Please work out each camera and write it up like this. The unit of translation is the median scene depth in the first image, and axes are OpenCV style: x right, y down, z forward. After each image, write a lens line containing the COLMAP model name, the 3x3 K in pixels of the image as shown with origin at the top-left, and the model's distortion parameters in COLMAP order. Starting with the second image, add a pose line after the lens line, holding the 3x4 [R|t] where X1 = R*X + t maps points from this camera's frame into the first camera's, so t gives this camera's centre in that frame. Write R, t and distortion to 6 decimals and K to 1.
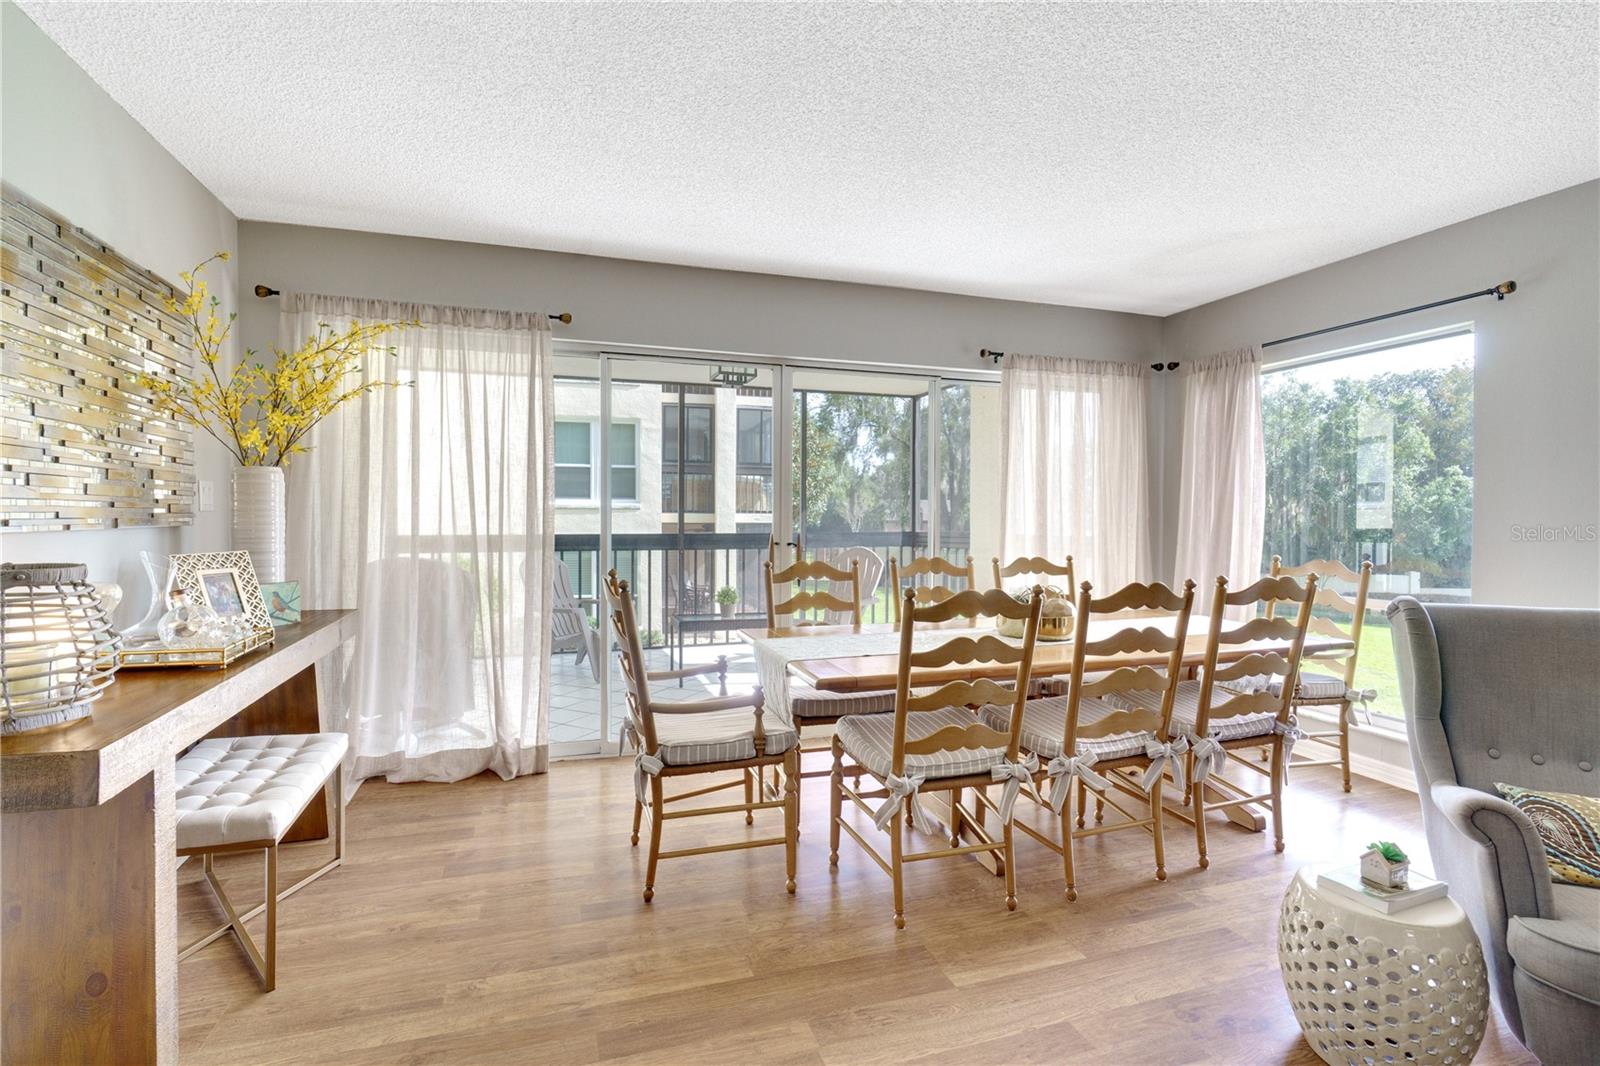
lens RADIAL K [[723.8, 0, 802.0], [0, 723.8, 517.1], [0, 0, 1]] dist [0.001324, 0.000399]
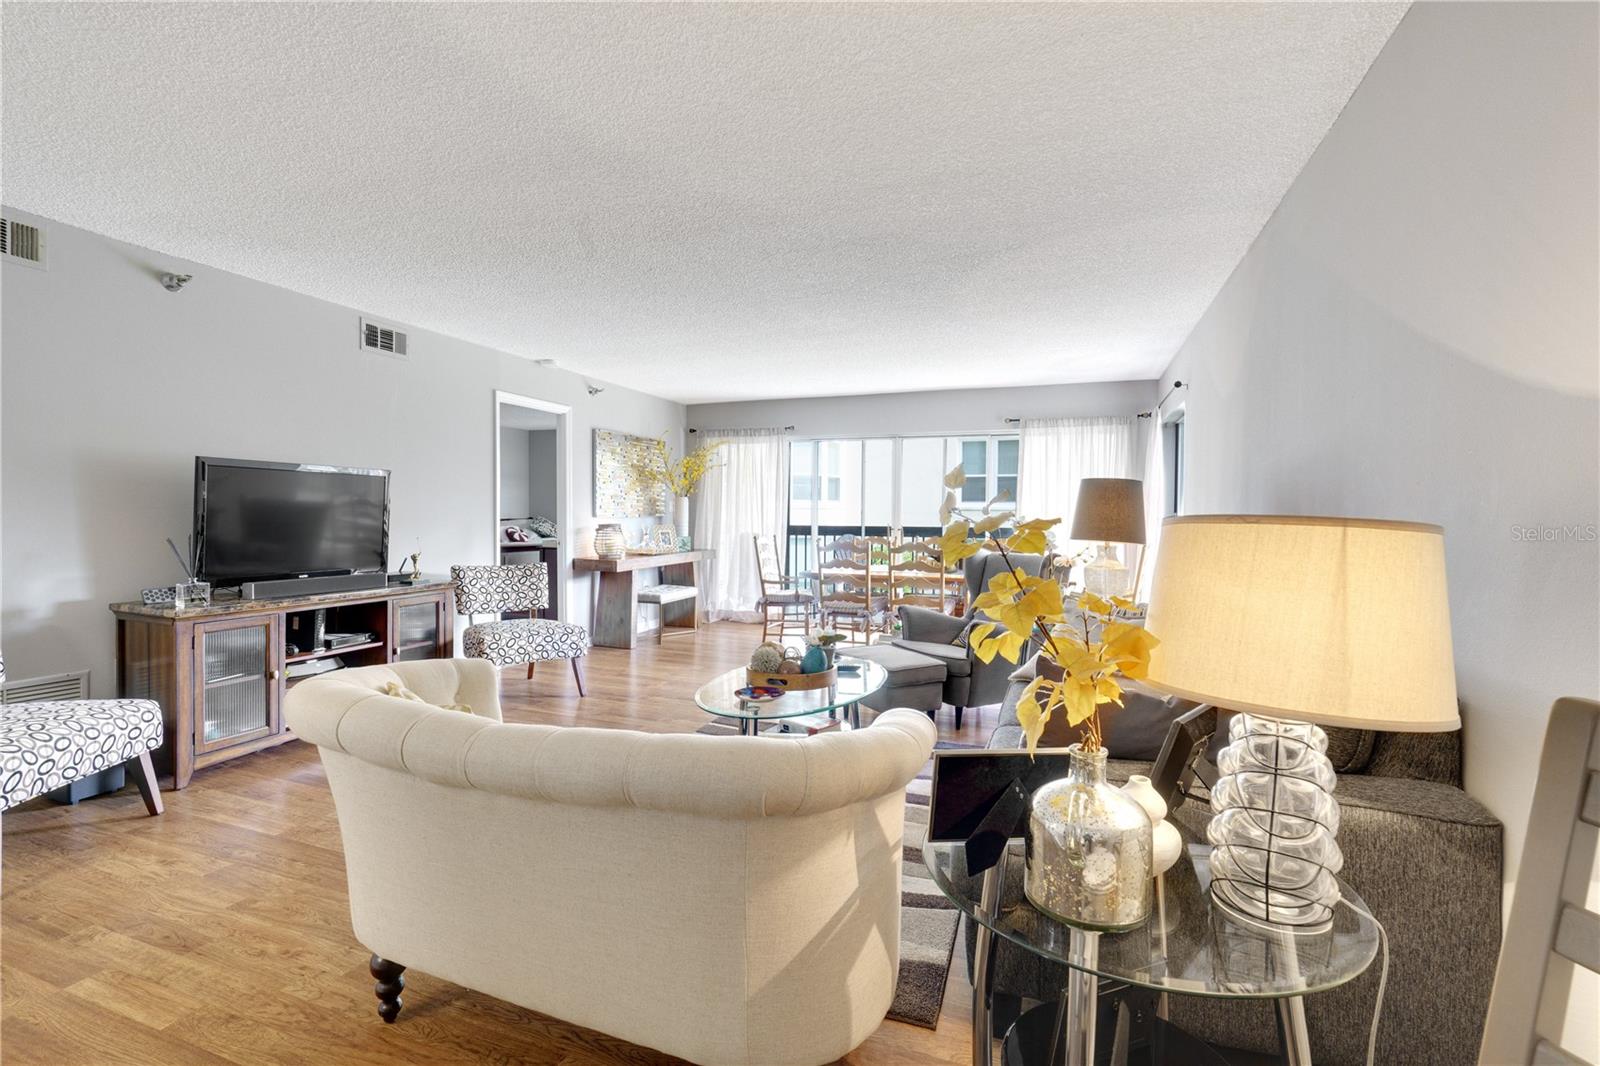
lens RADIAL K [[723.8, 0, 802.0], [0, 723.8, 517.1], [0, 0, 1]] dist [0.001324, 0.000399]
pose [[0.782629, 0.006933, -0.622450, 1.349457], [-0.006253, 0.999975, 0.003277, -0.000905], [0.622458, 0.001327, 0.782652, -0.917714]]
